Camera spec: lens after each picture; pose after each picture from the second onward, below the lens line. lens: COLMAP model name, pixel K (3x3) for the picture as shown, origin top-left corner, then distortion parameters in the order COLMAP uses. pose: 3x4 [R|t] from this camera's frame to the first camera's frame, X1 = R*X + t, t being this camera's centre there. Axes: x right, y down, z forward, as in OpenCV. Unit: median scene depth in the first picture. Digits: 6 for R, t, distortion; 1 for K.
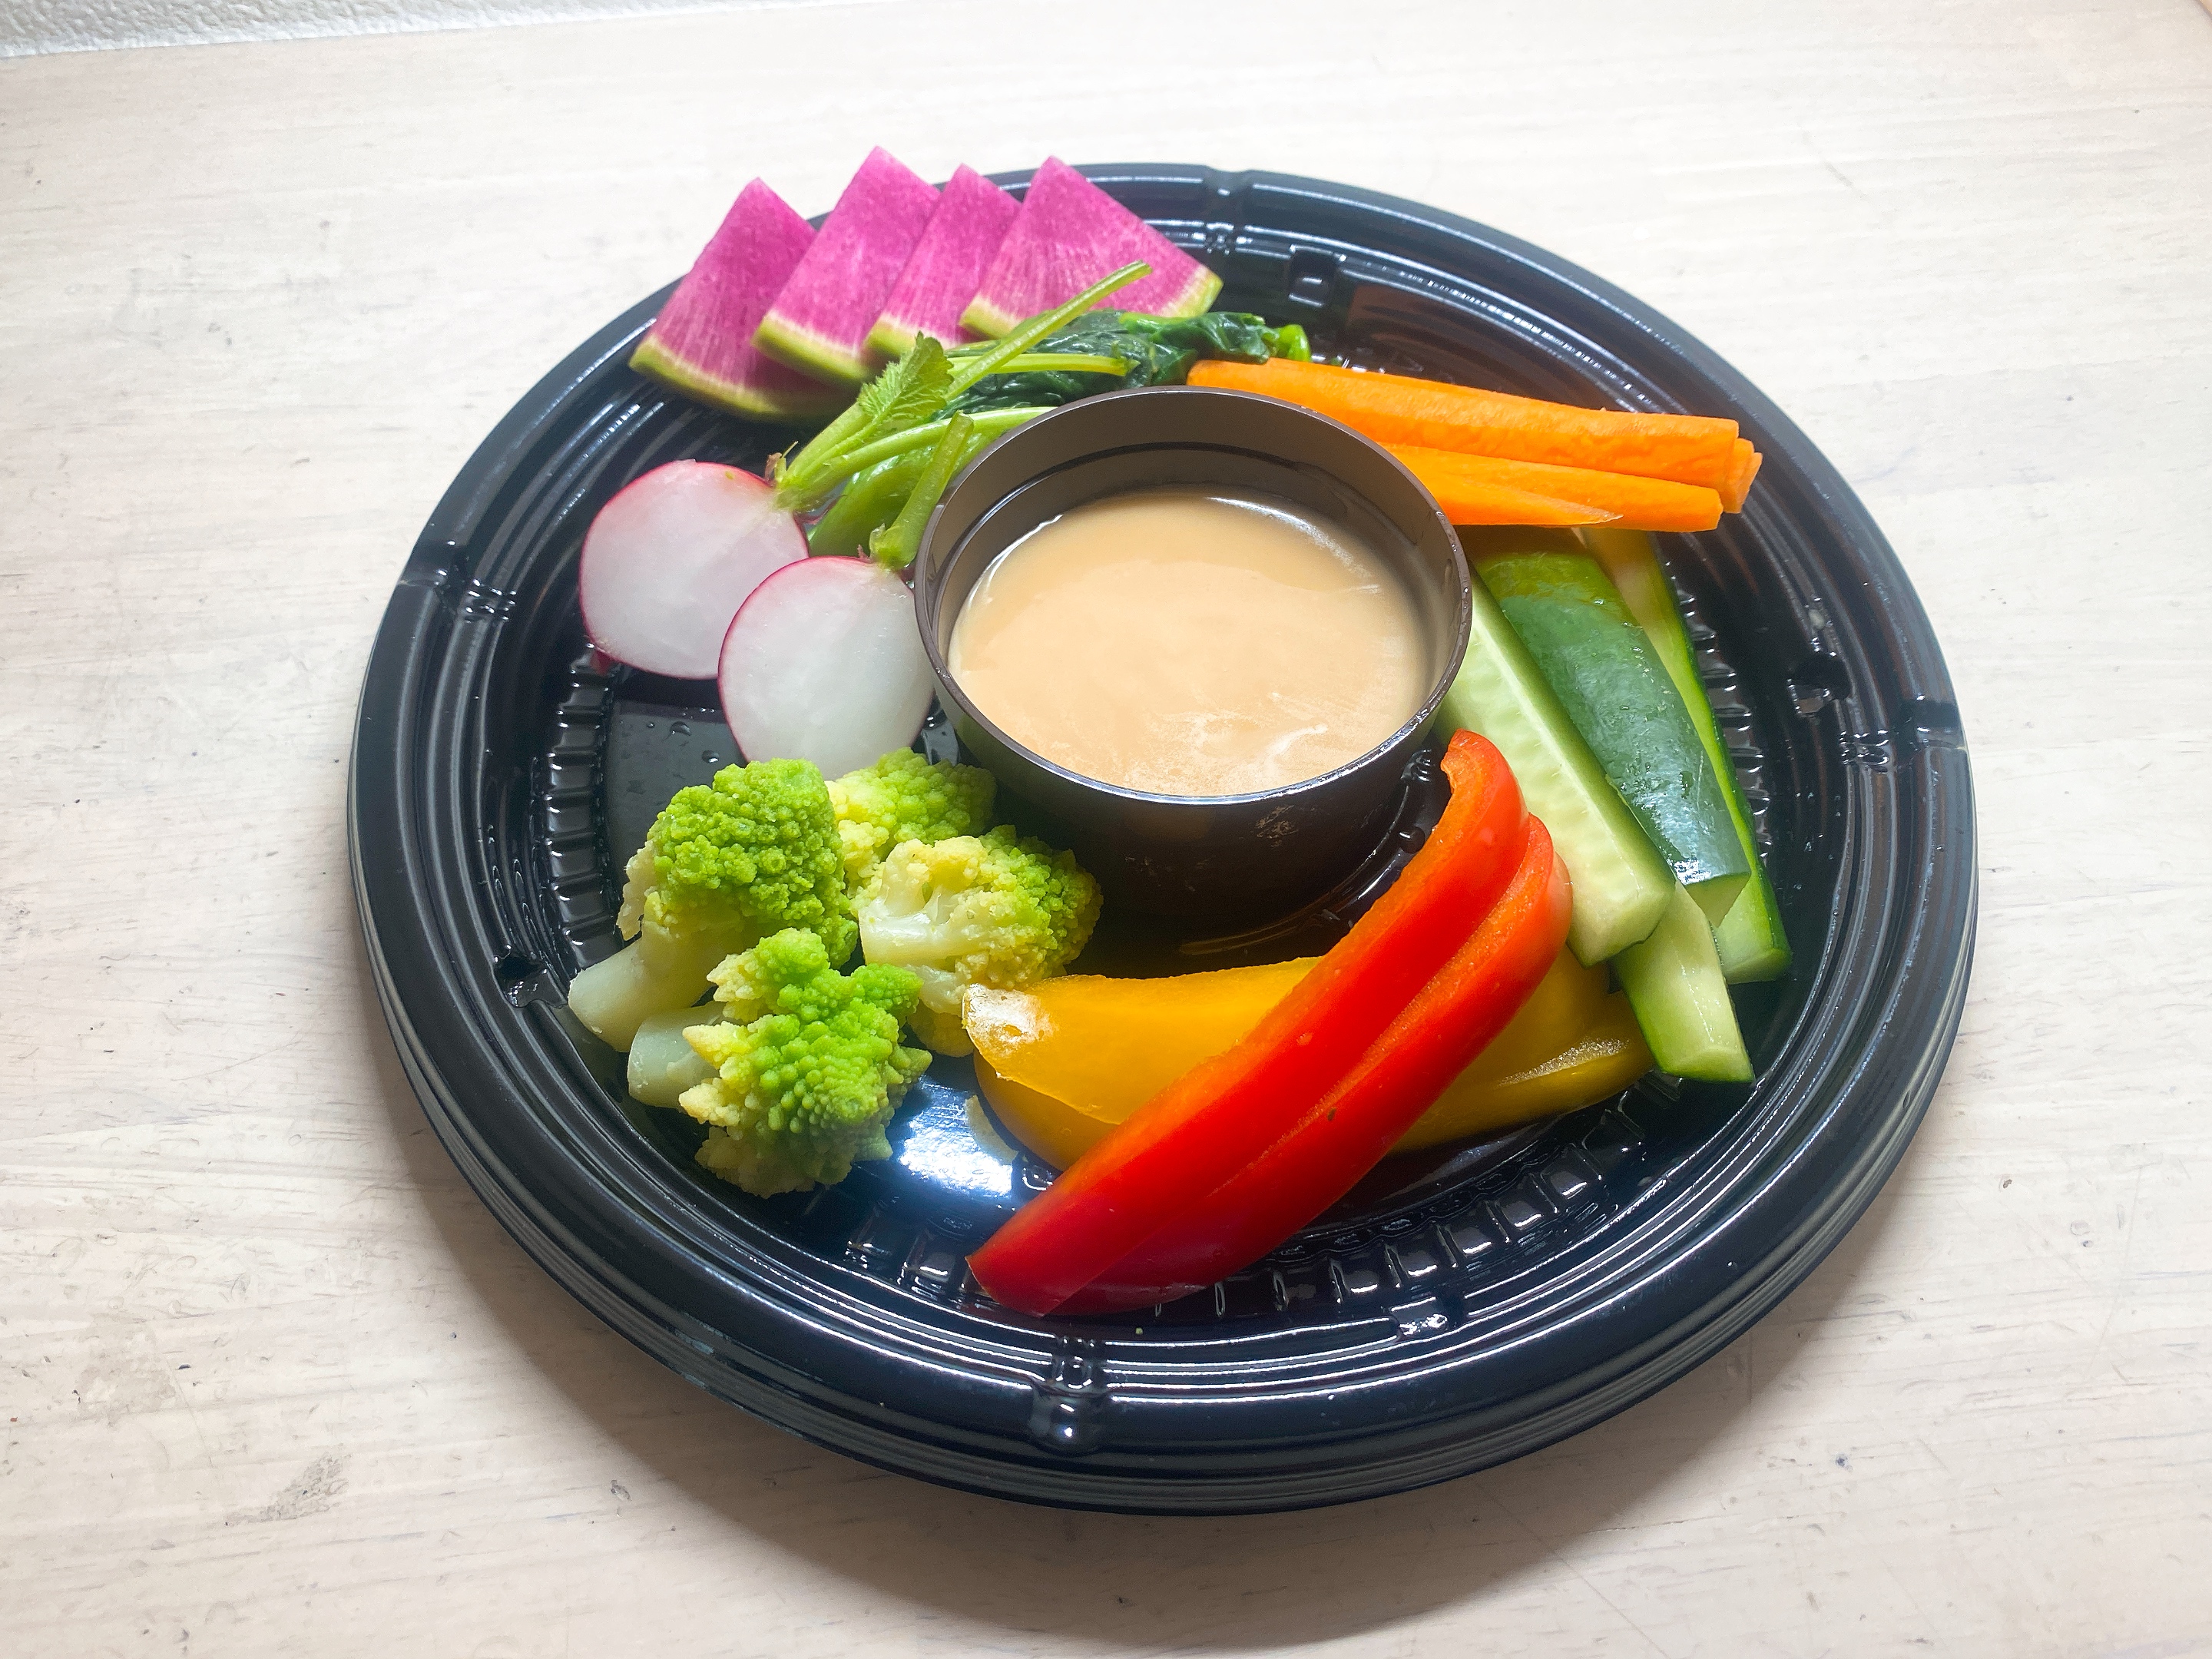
lens RADIAL K [[1456.2, 0, 1115.9], [0, 1456.2, 1040.0], [0, 0, 1]] dist [-0.001865, -0.001532]
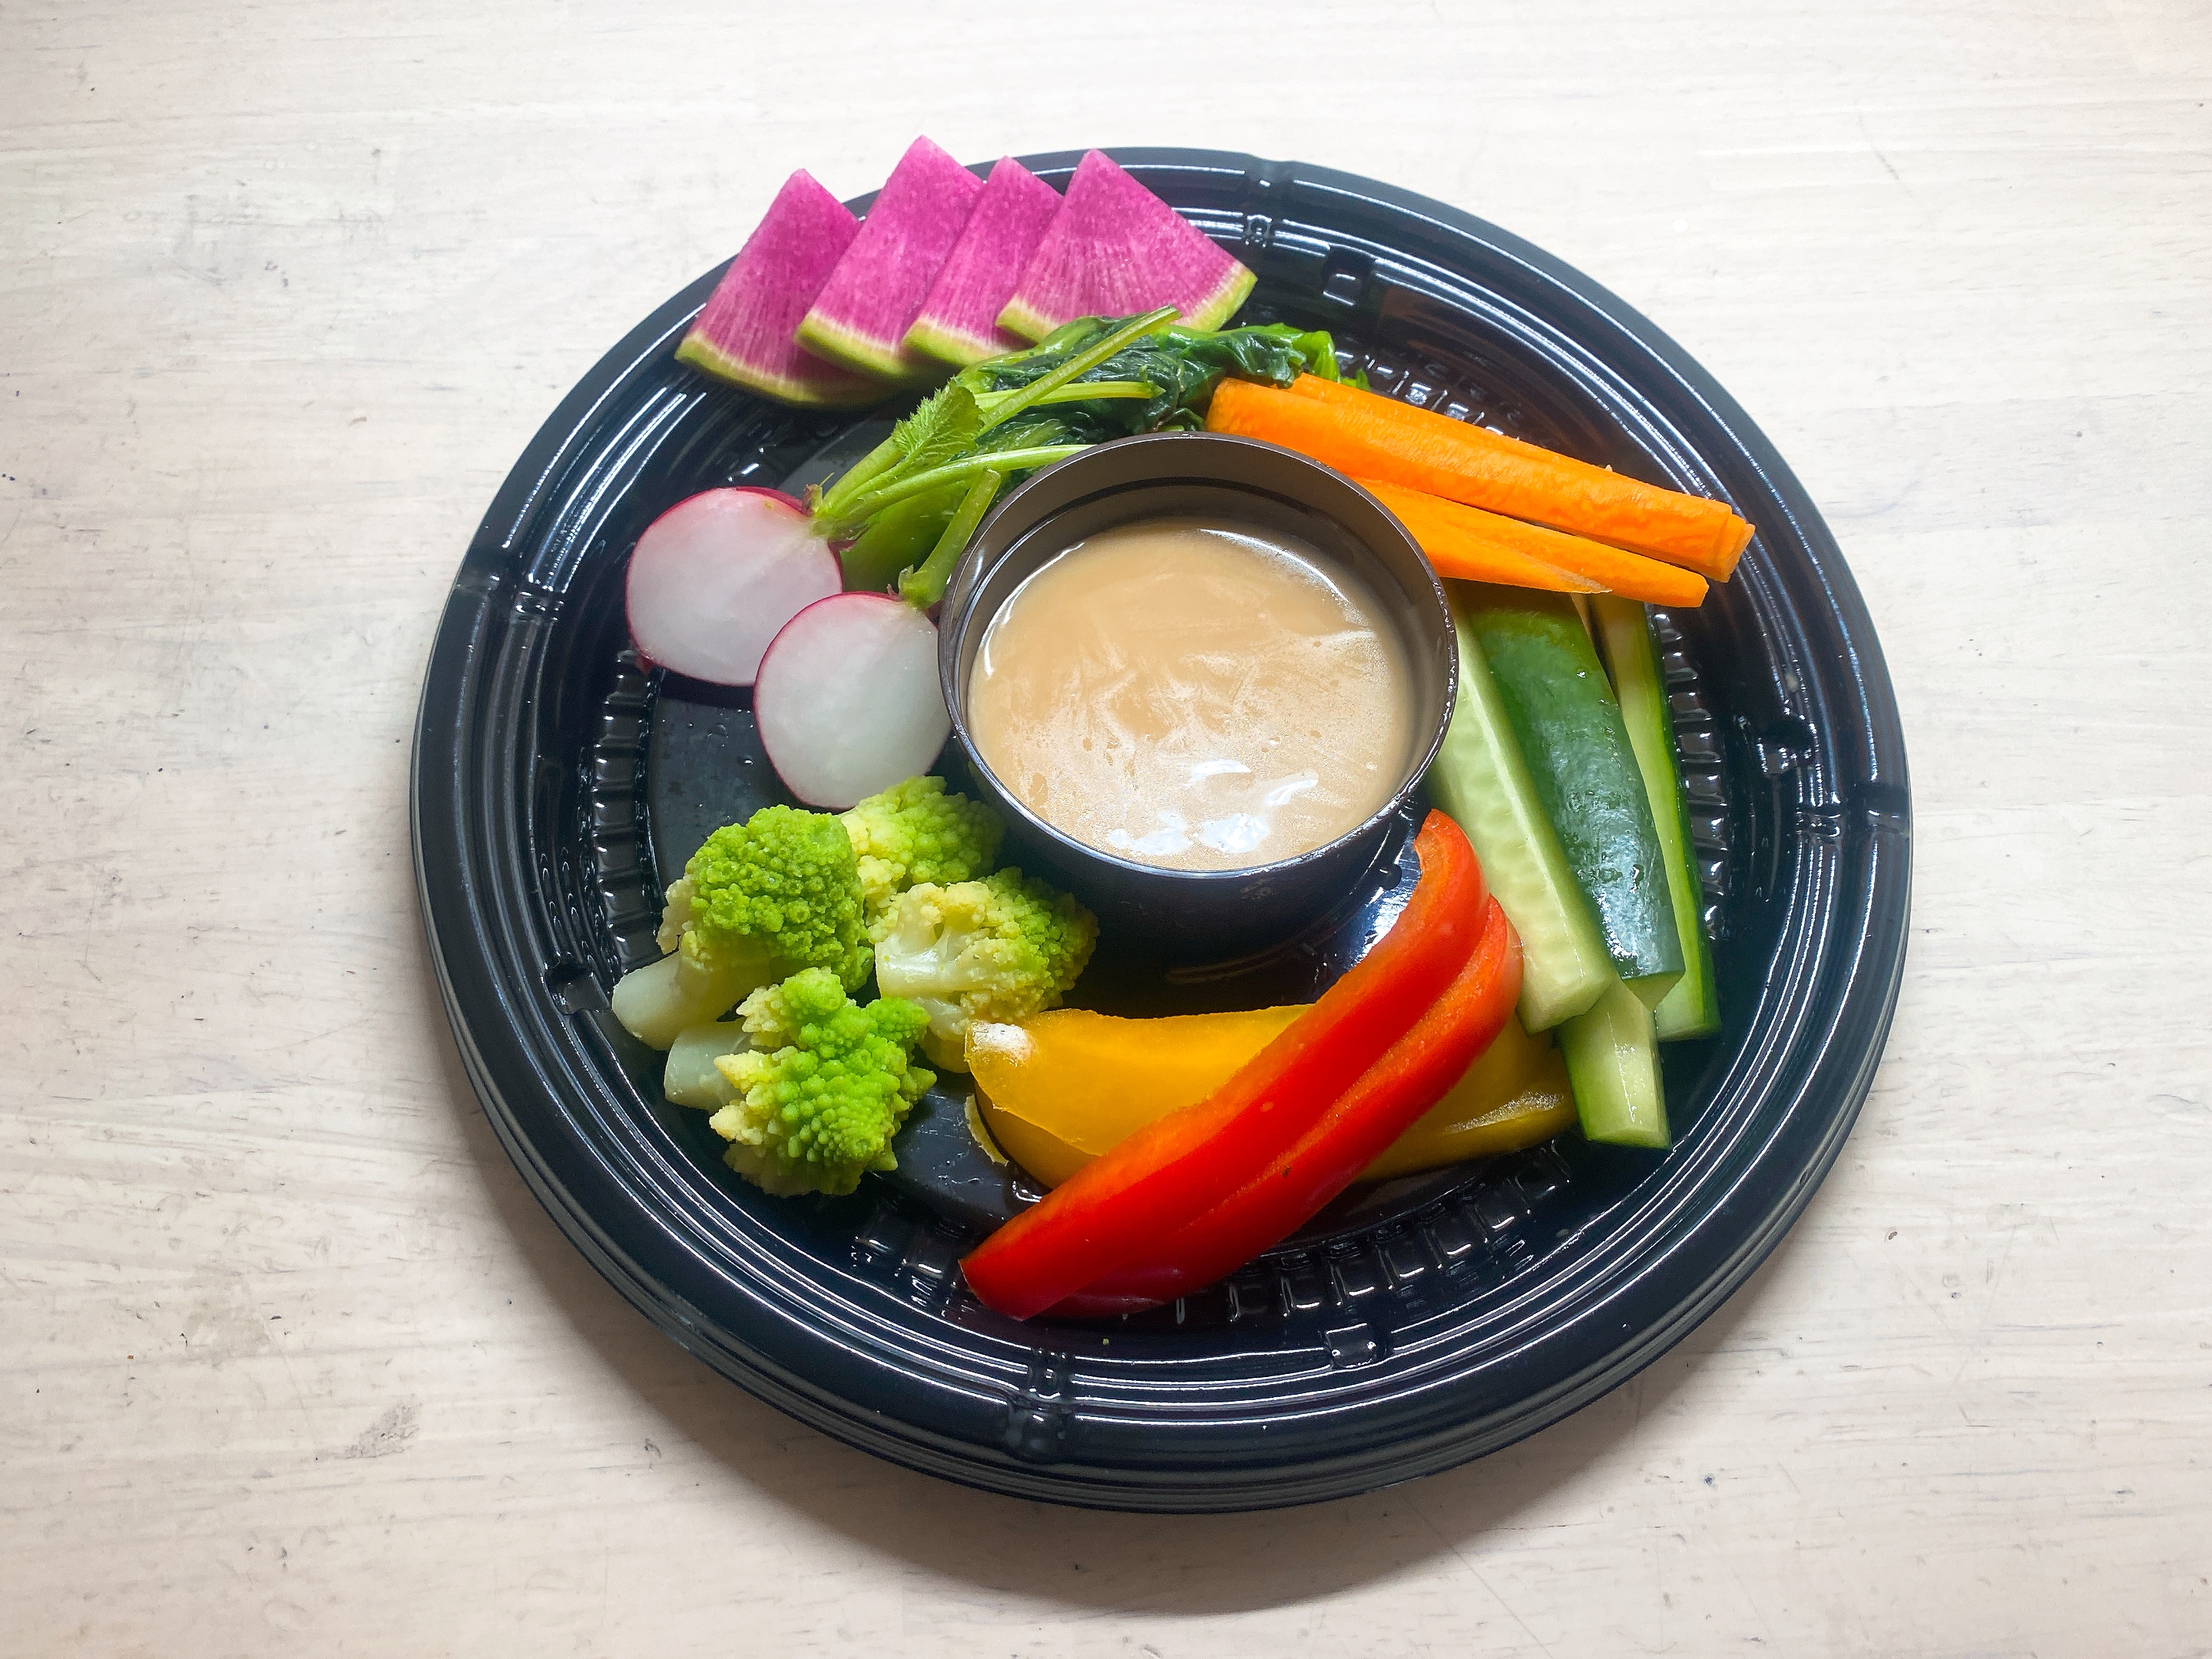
lens RADIAL K [[1413.7, 0, 1117.3], [0, 1413.7, 1027.0], [0, 0, 1]] dist [-0.004494, 0.001382]
pose [[0.998334, 0.057470, -0.005063, 0.014530], [-0.056362, 0.990284, 0.127122, -0.167102], [0.012320, -0.126625, 0.991874, -0.063666]]
